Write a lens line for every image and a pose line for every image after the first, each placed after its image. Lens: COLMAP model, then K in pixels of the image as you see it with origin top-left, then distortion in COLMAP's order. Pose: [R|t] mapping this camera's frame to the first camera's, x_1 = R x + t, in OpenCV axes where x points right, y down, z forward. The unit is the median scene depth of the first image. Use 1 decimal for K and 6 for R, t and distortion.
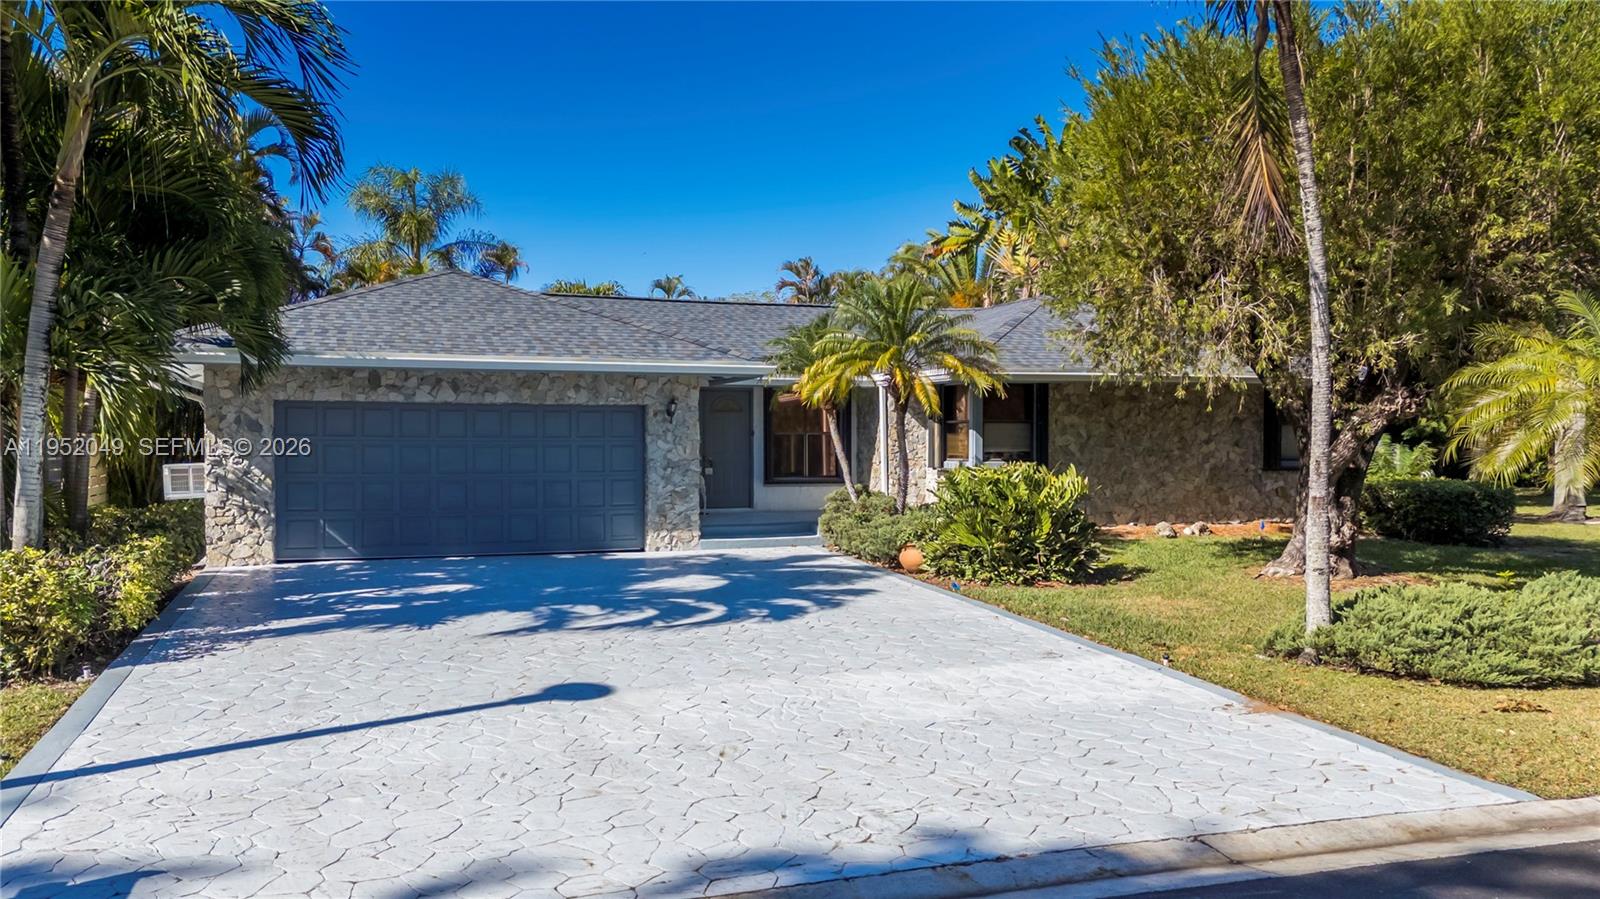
lens RADIAL K [[1187.4, 0, 772.5], [0, 1187.4, 453.8], [0, 0, 1]] dist [0.093519, -0.005277]
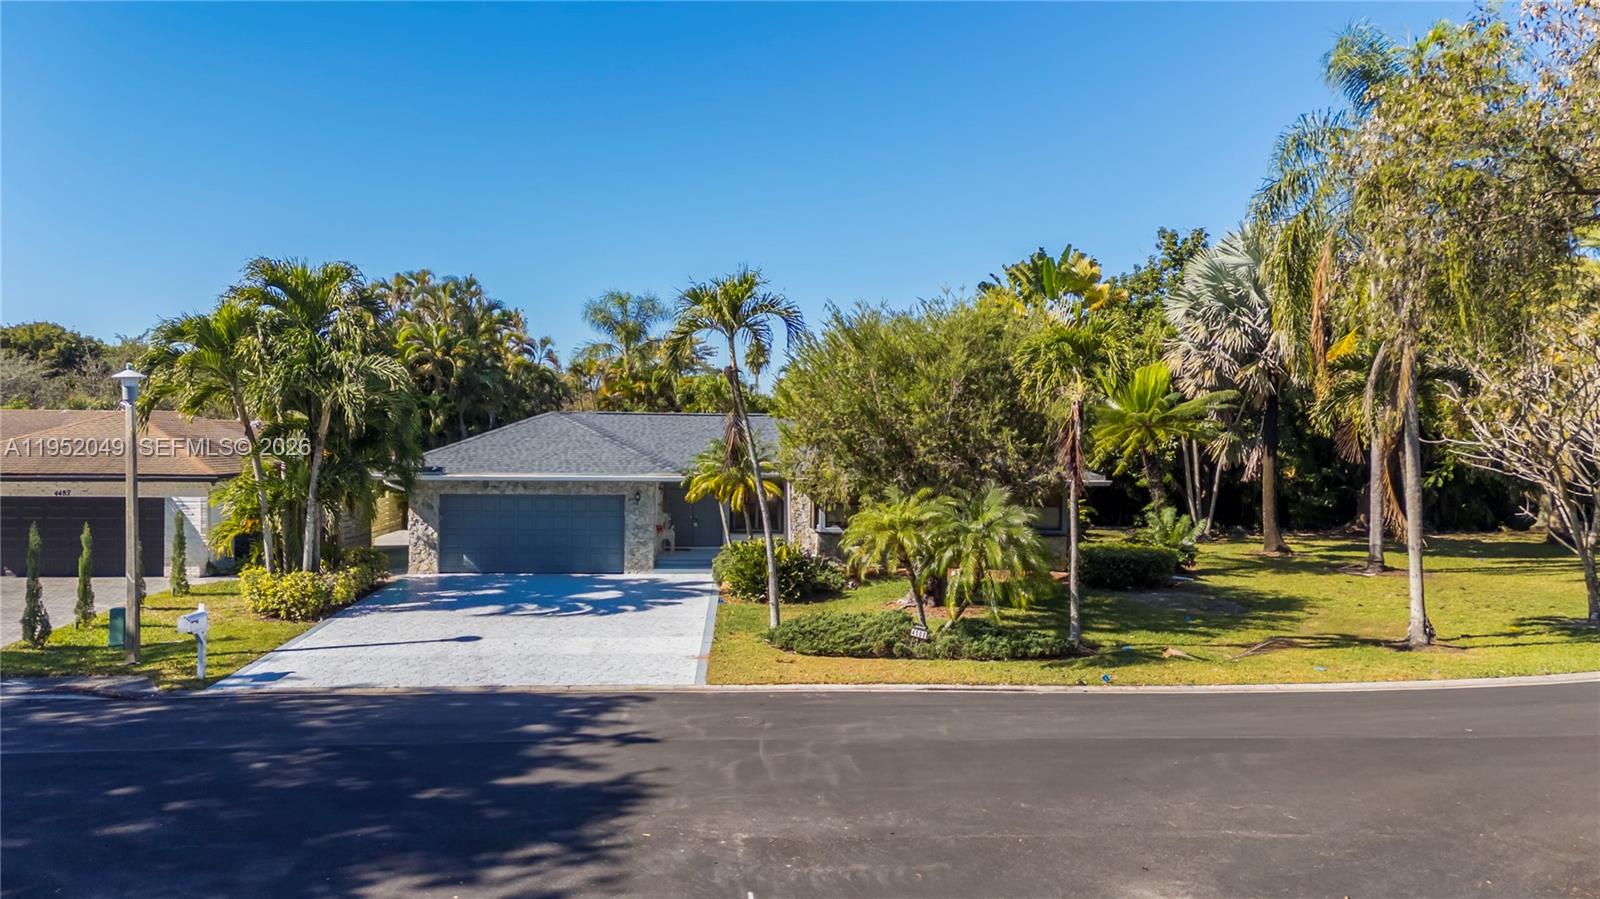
lens RADIAL K [[1206.5, 0, 796.5], [0, 1206.5, 405.5], [0, 0, 1]] dist [0.082593, 0.002145]
pose [[0.958290, 0.005844, -0.285738, 0.749928], [-0.013787, 0.999572, -0.025793, -0.147571], [0.285465, 0.028656, 0.957961, -0.804941]]
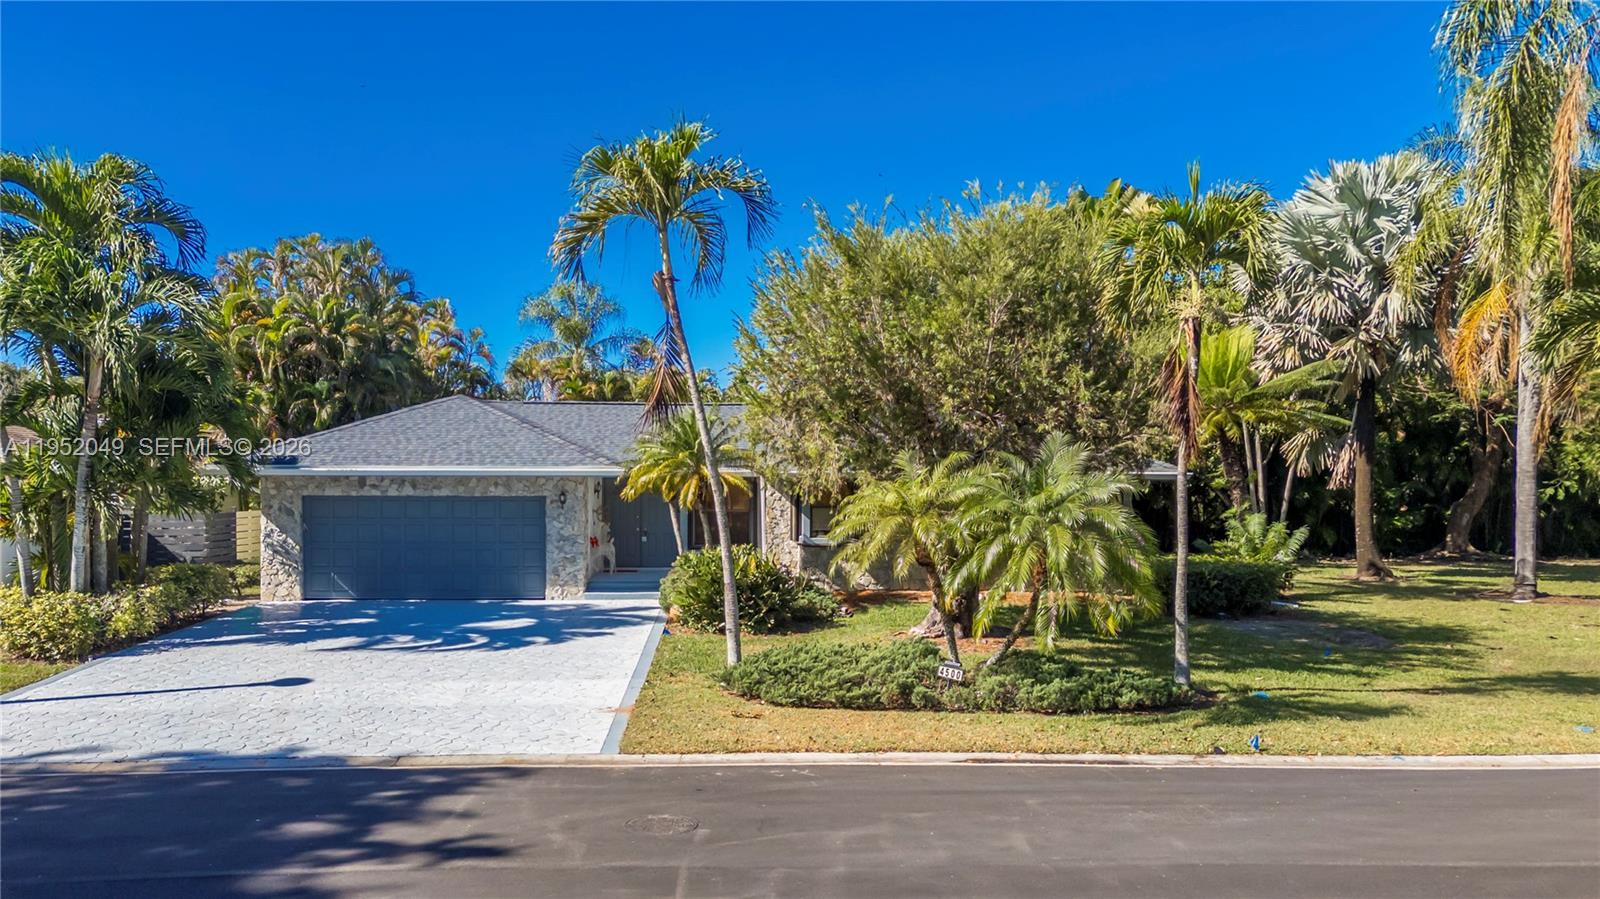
lens RADIAL K [[1210.1, 0, 757.5], [0, 1210.1, 452.3], [0, 0, 1]] dist [0.083417, 0.002423]
pose [[0.951738, -0.002184, -0.306905, 0.626415], [-0.006505, 0.999606, -0.027288, -0.059955], [0.306843, 0.027967, 0.951349, -0.325087]]
